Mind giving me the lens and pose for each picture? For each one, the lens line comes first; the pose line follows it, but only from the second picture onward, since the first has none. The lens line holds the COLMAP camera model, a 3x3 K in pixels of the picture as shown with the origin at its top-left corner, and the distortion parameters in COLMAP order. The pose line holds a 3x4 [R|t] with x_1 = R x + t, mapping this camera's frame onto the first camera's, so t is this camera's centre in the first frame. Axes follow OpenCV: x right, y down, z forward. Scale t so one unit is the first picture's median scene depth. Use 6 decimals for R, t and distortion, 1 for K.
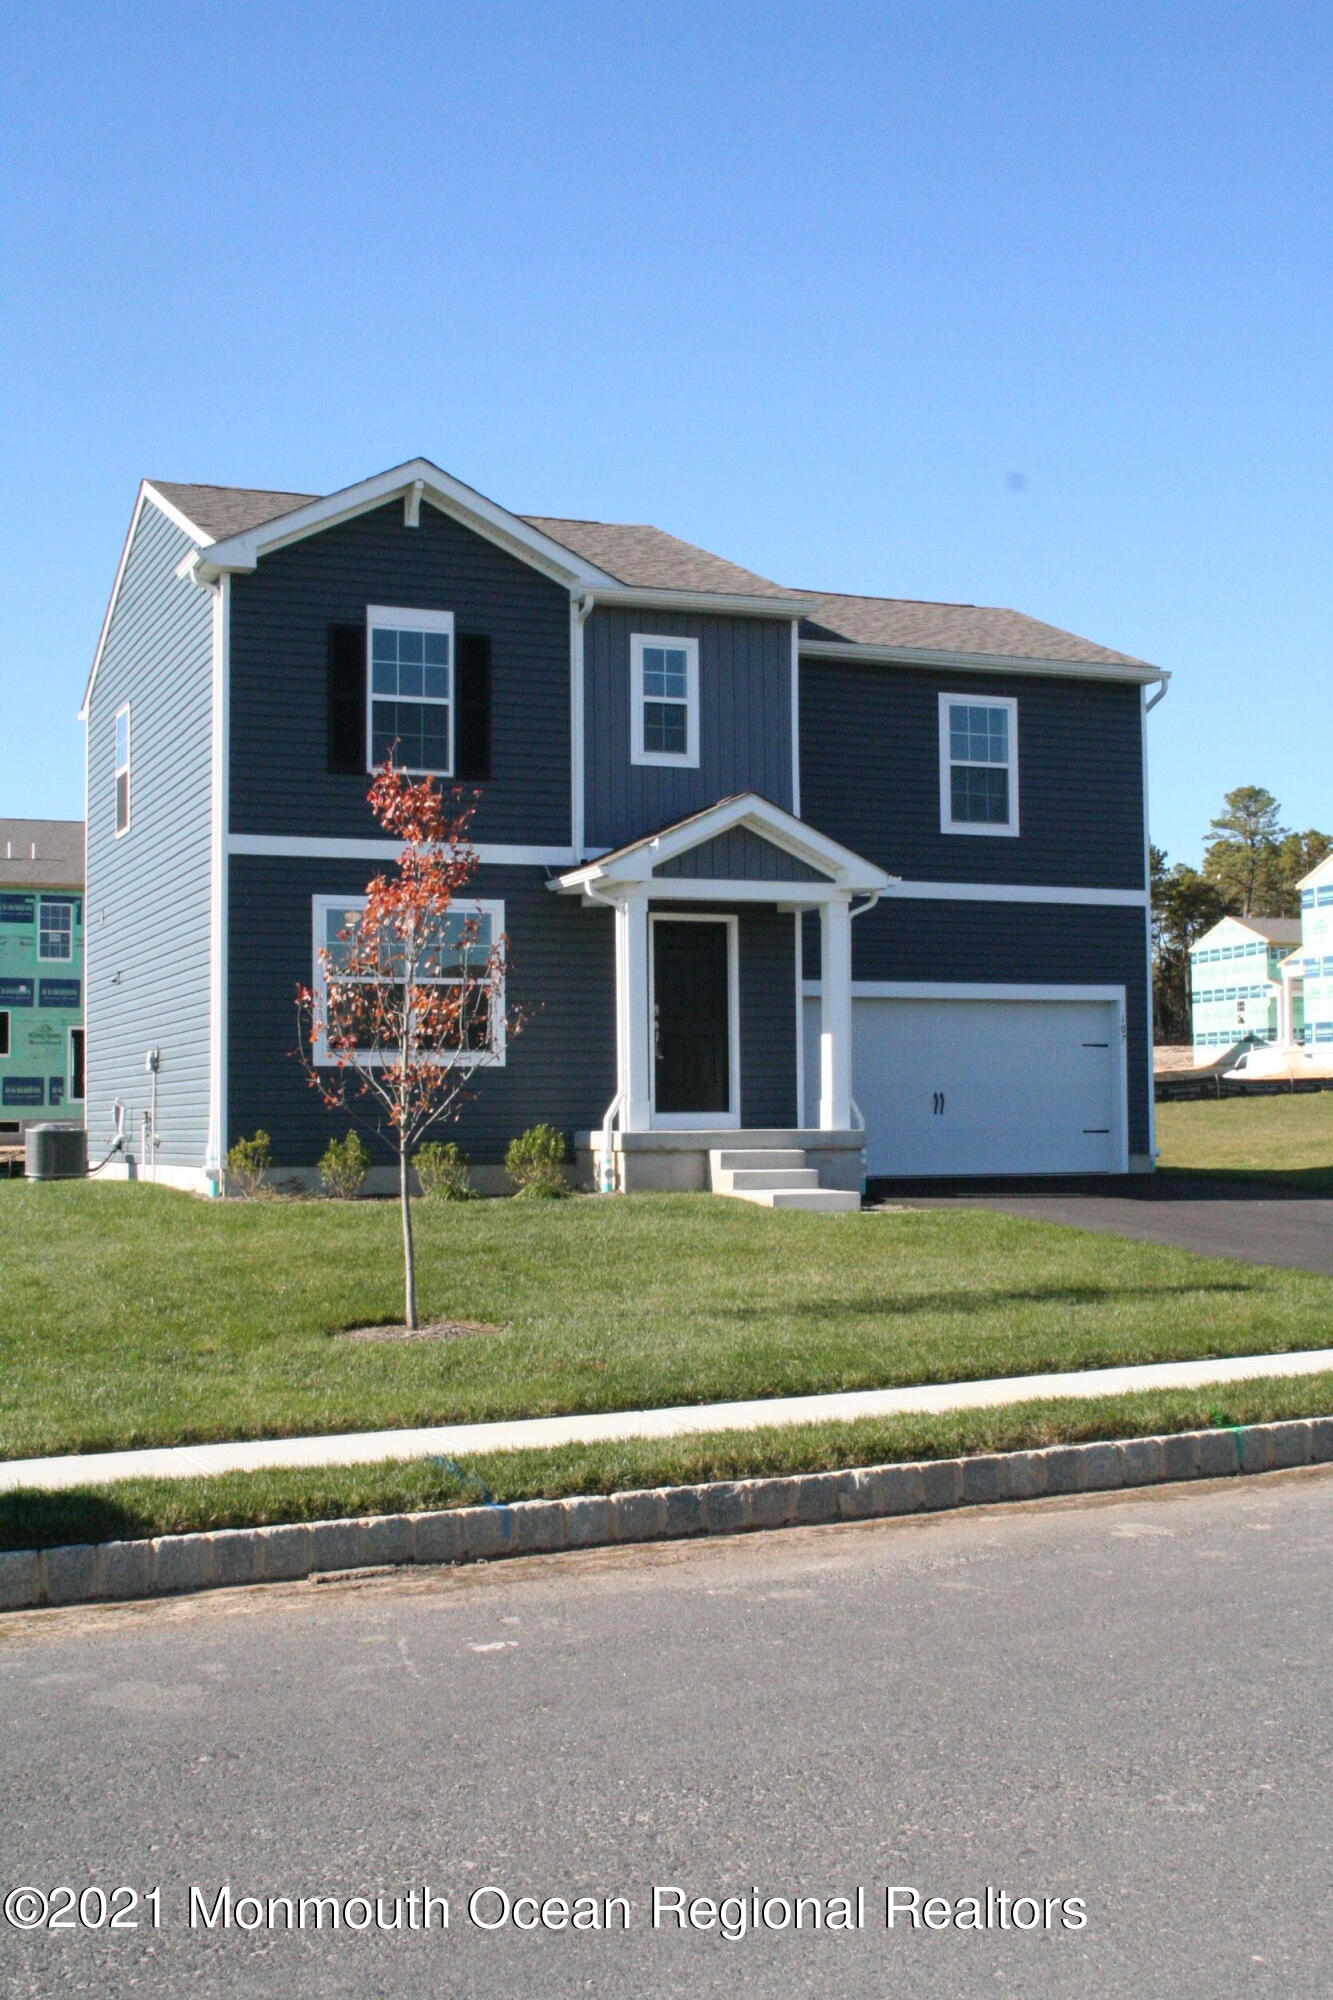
lens RADIAL K [[2417.4, 0, 666.5], [0, 2417.4, 1000.0], [0, 0, 1]] dist [-0.018503, -0.012693]
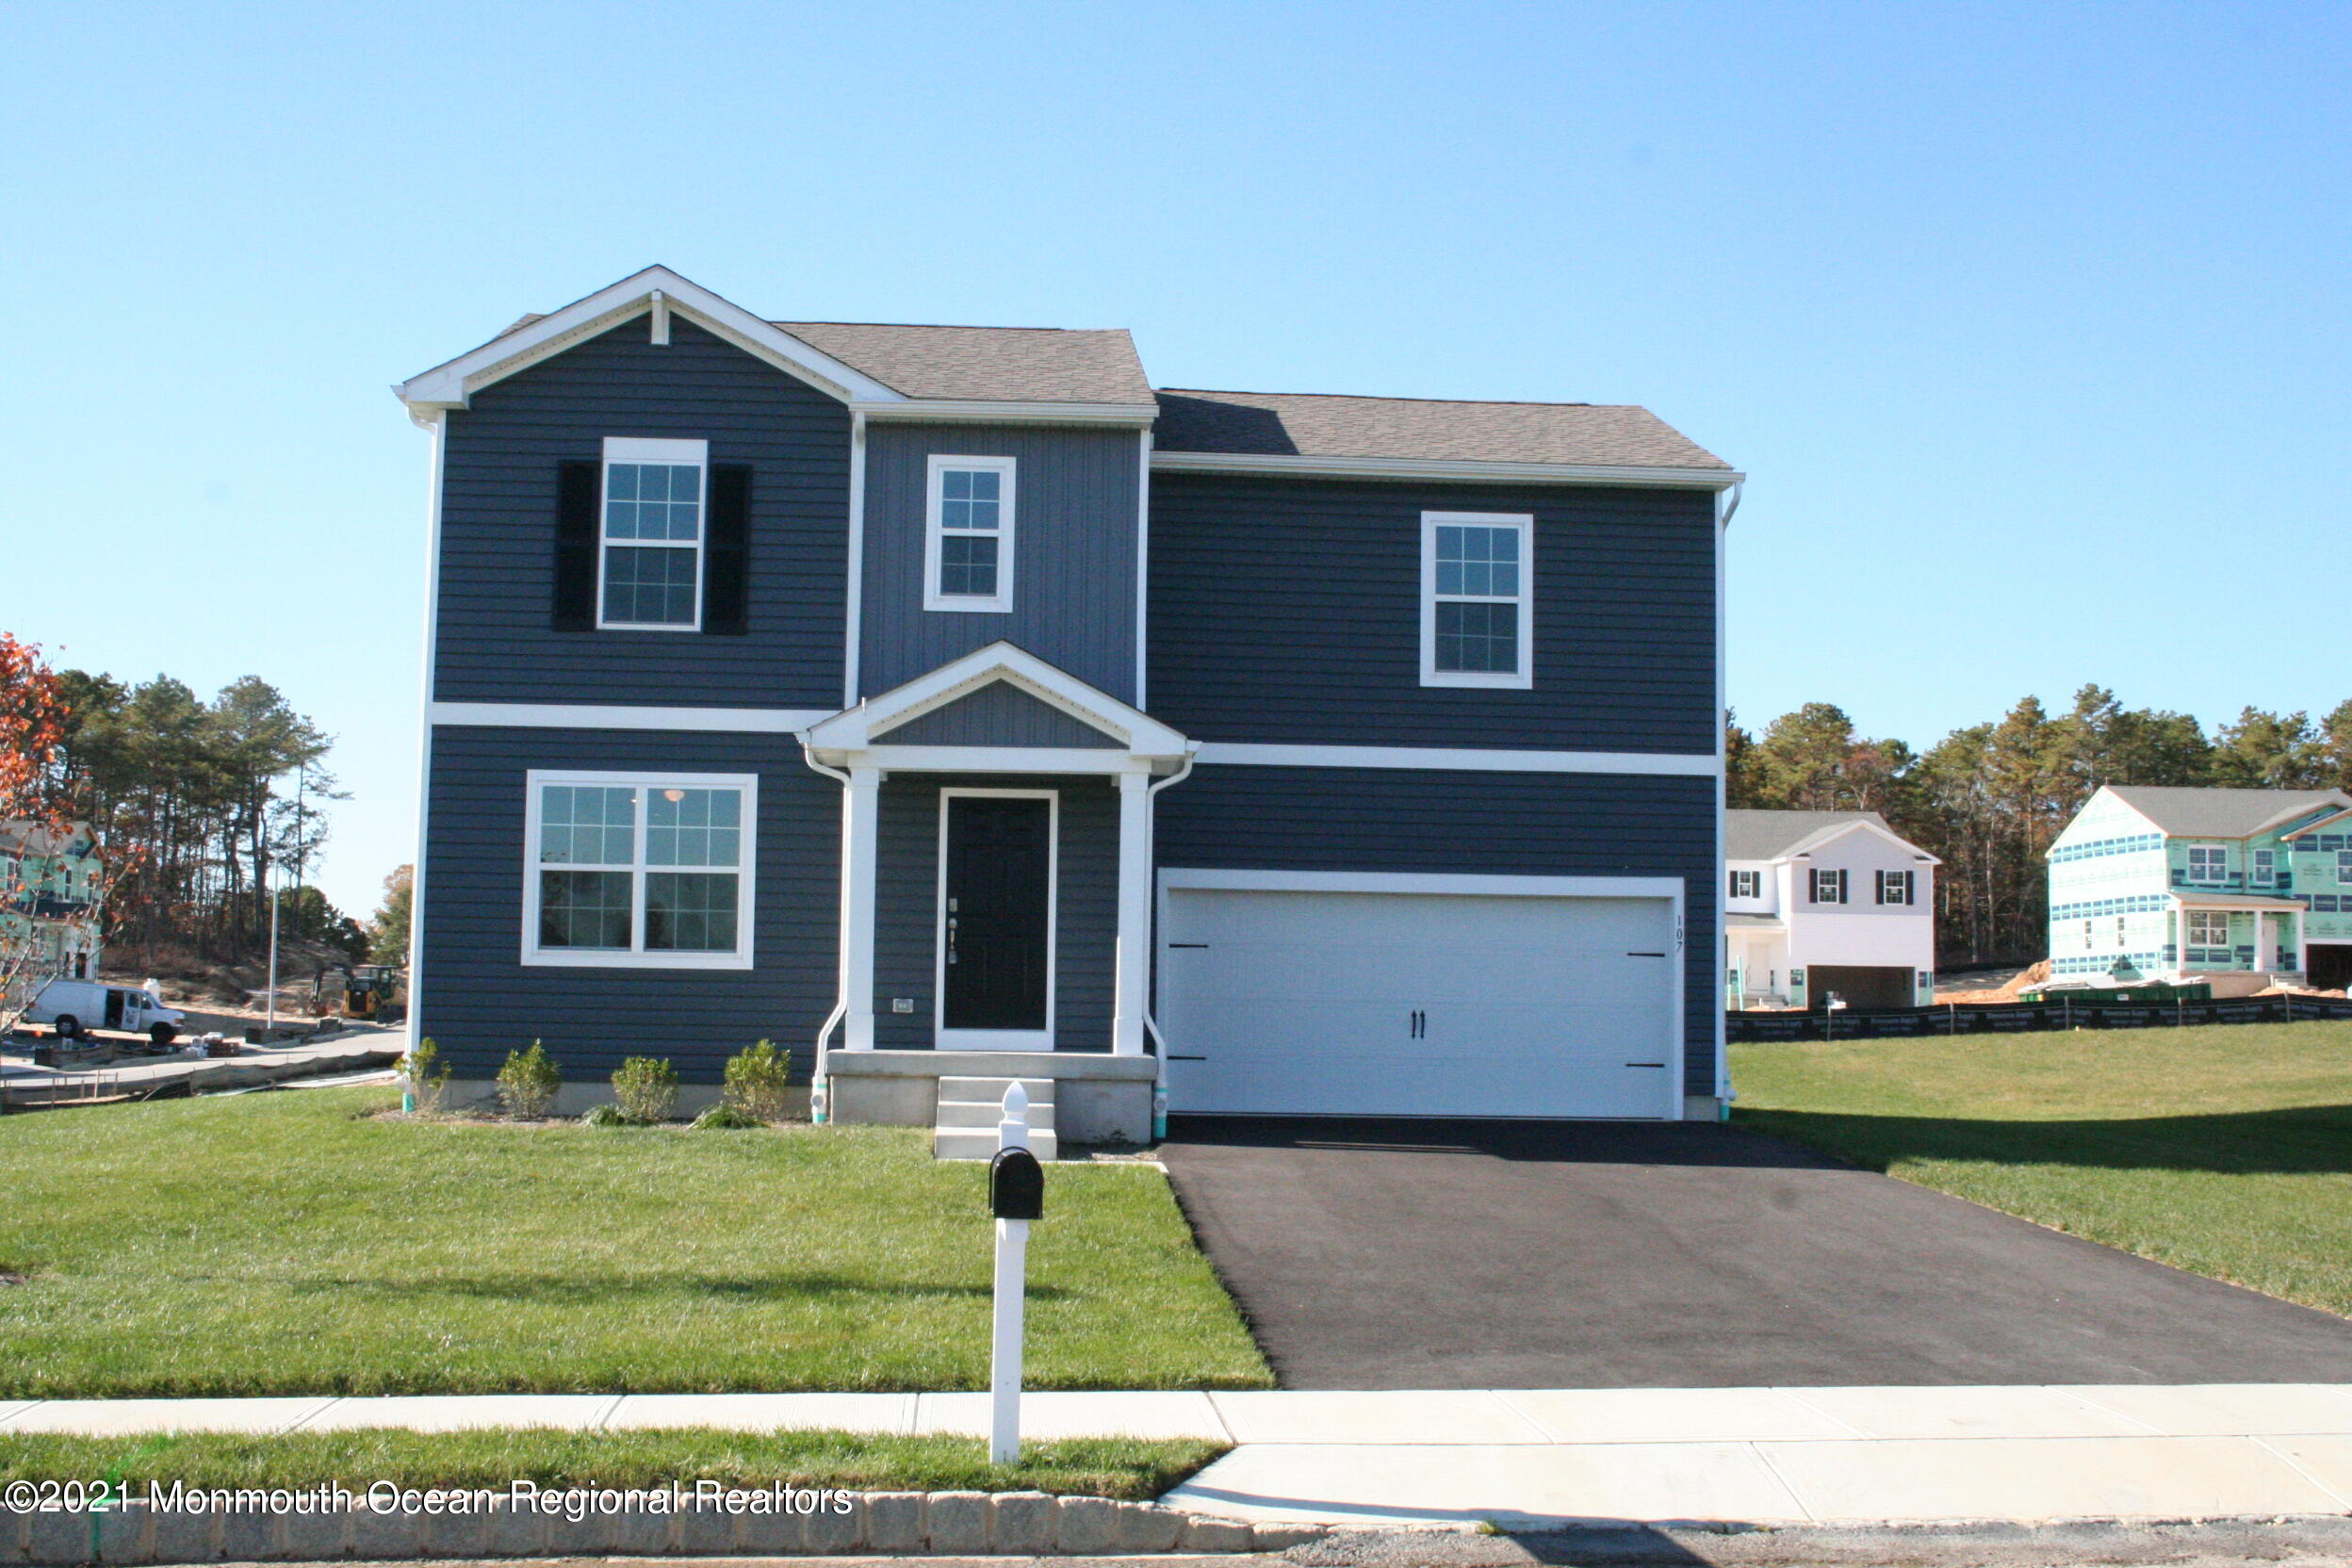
lens RADIAL K [[2627.0, 0, 1113.7], [0, 2627.0, 793.6], [0, 0, 1]] dist [-0.055738, 0.032073]
pose [[0.941202, -0.006765, -0.337778, 0.360136], [-0.005743, 0.999335, -0.036017, -0.001919], [0.337796, 0.035839, 0.940537, 0.173985]]
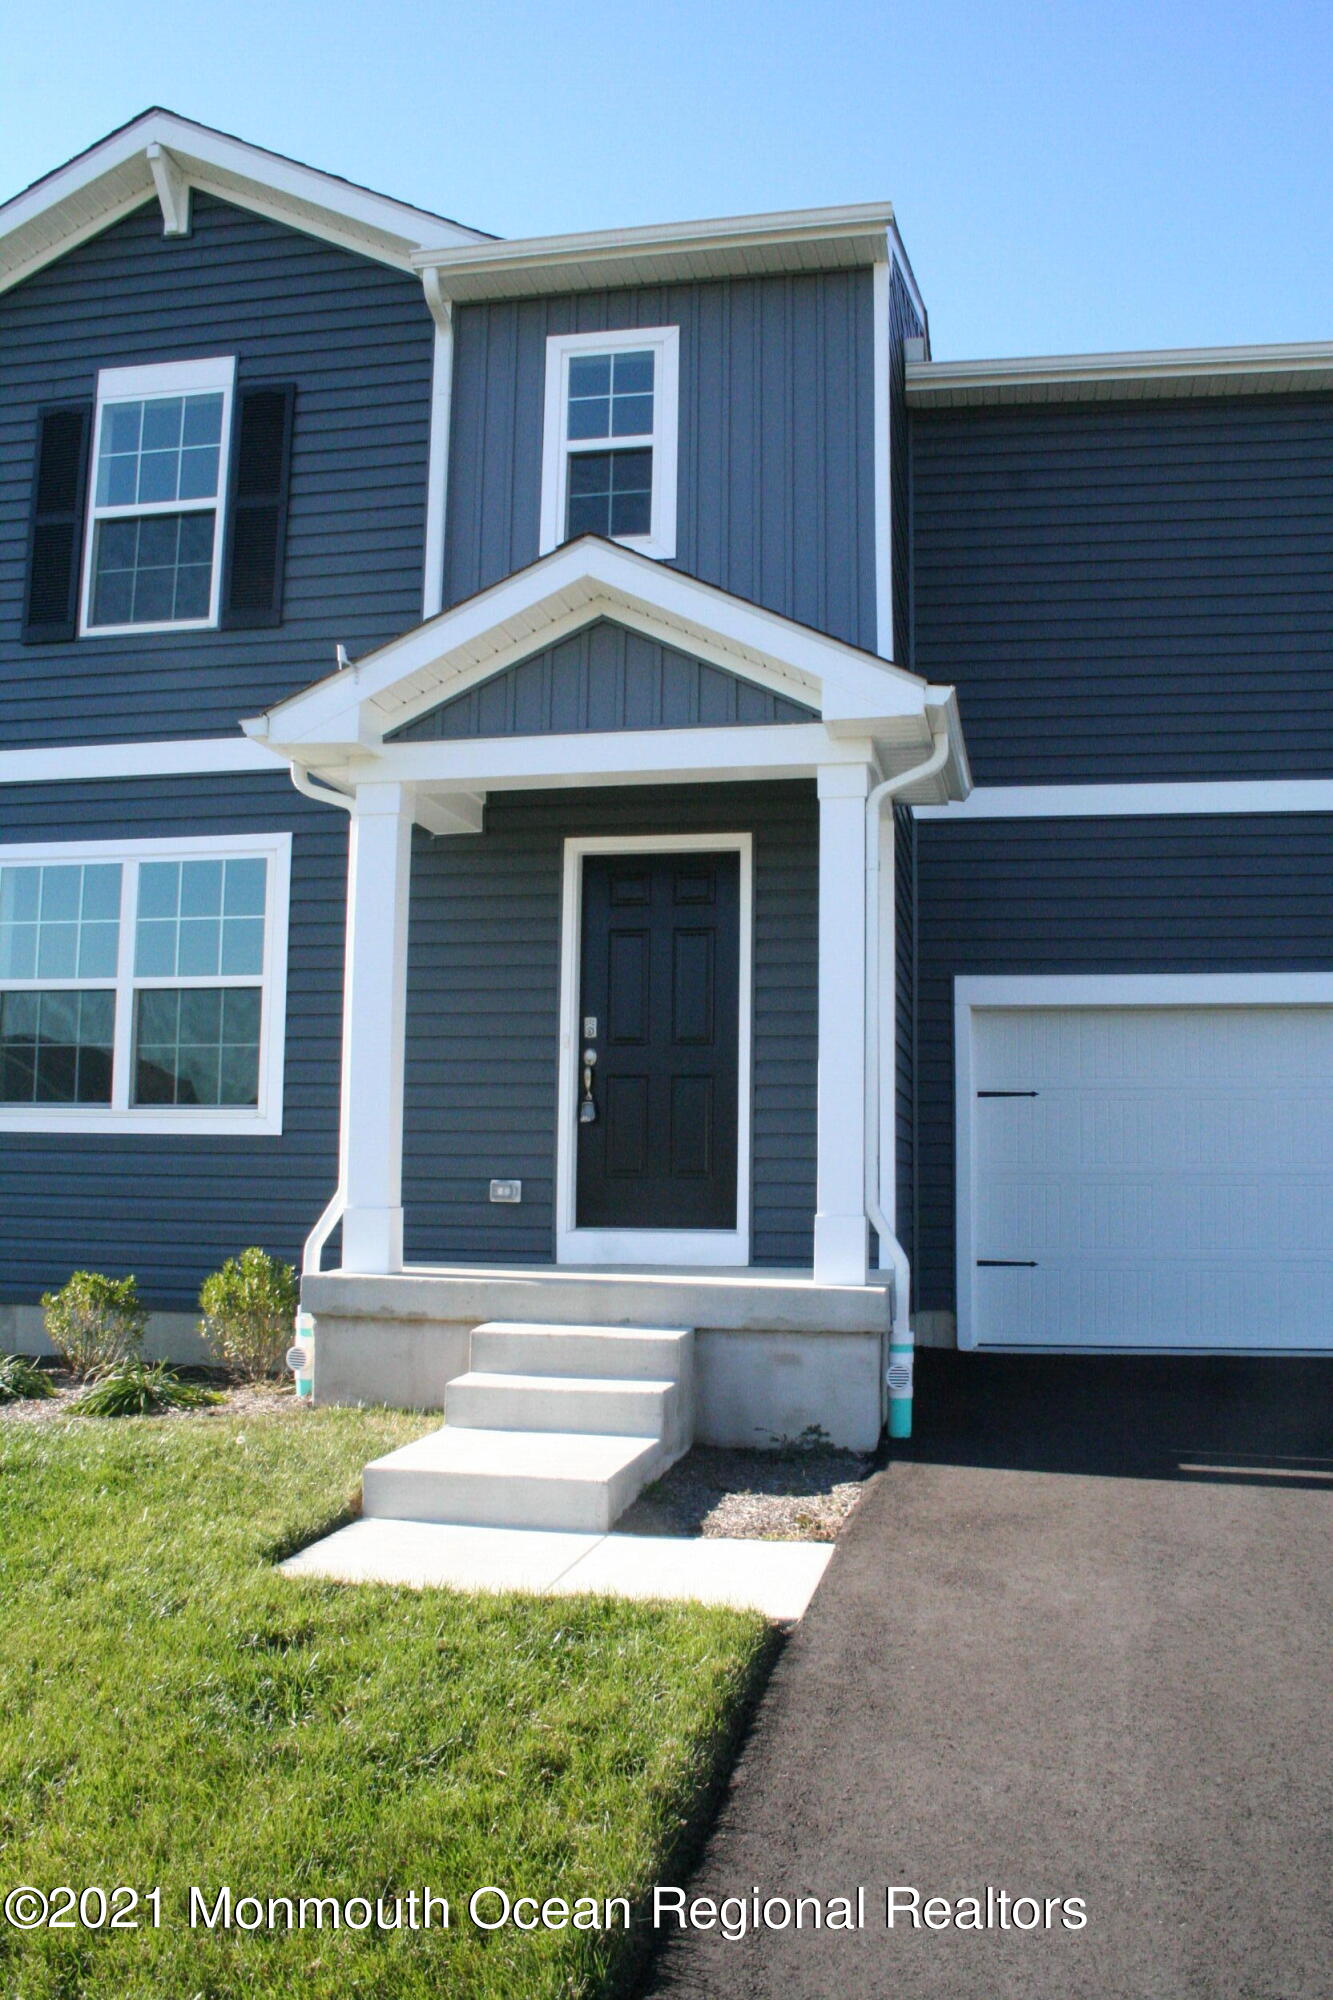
lens RADIAL K [[1659.7, 0, 700.6], [0, 1659.7, 1023.3], [0, 0, 1]] dist [-0.163778, 0.152785]
pose [[0.840453, -0.034900, -0.540759, 0.210416], [0.011543, 0.998850, -0.046524, 0.020428], [0.541761, 0.032859, 0.839890, 0.734097]]
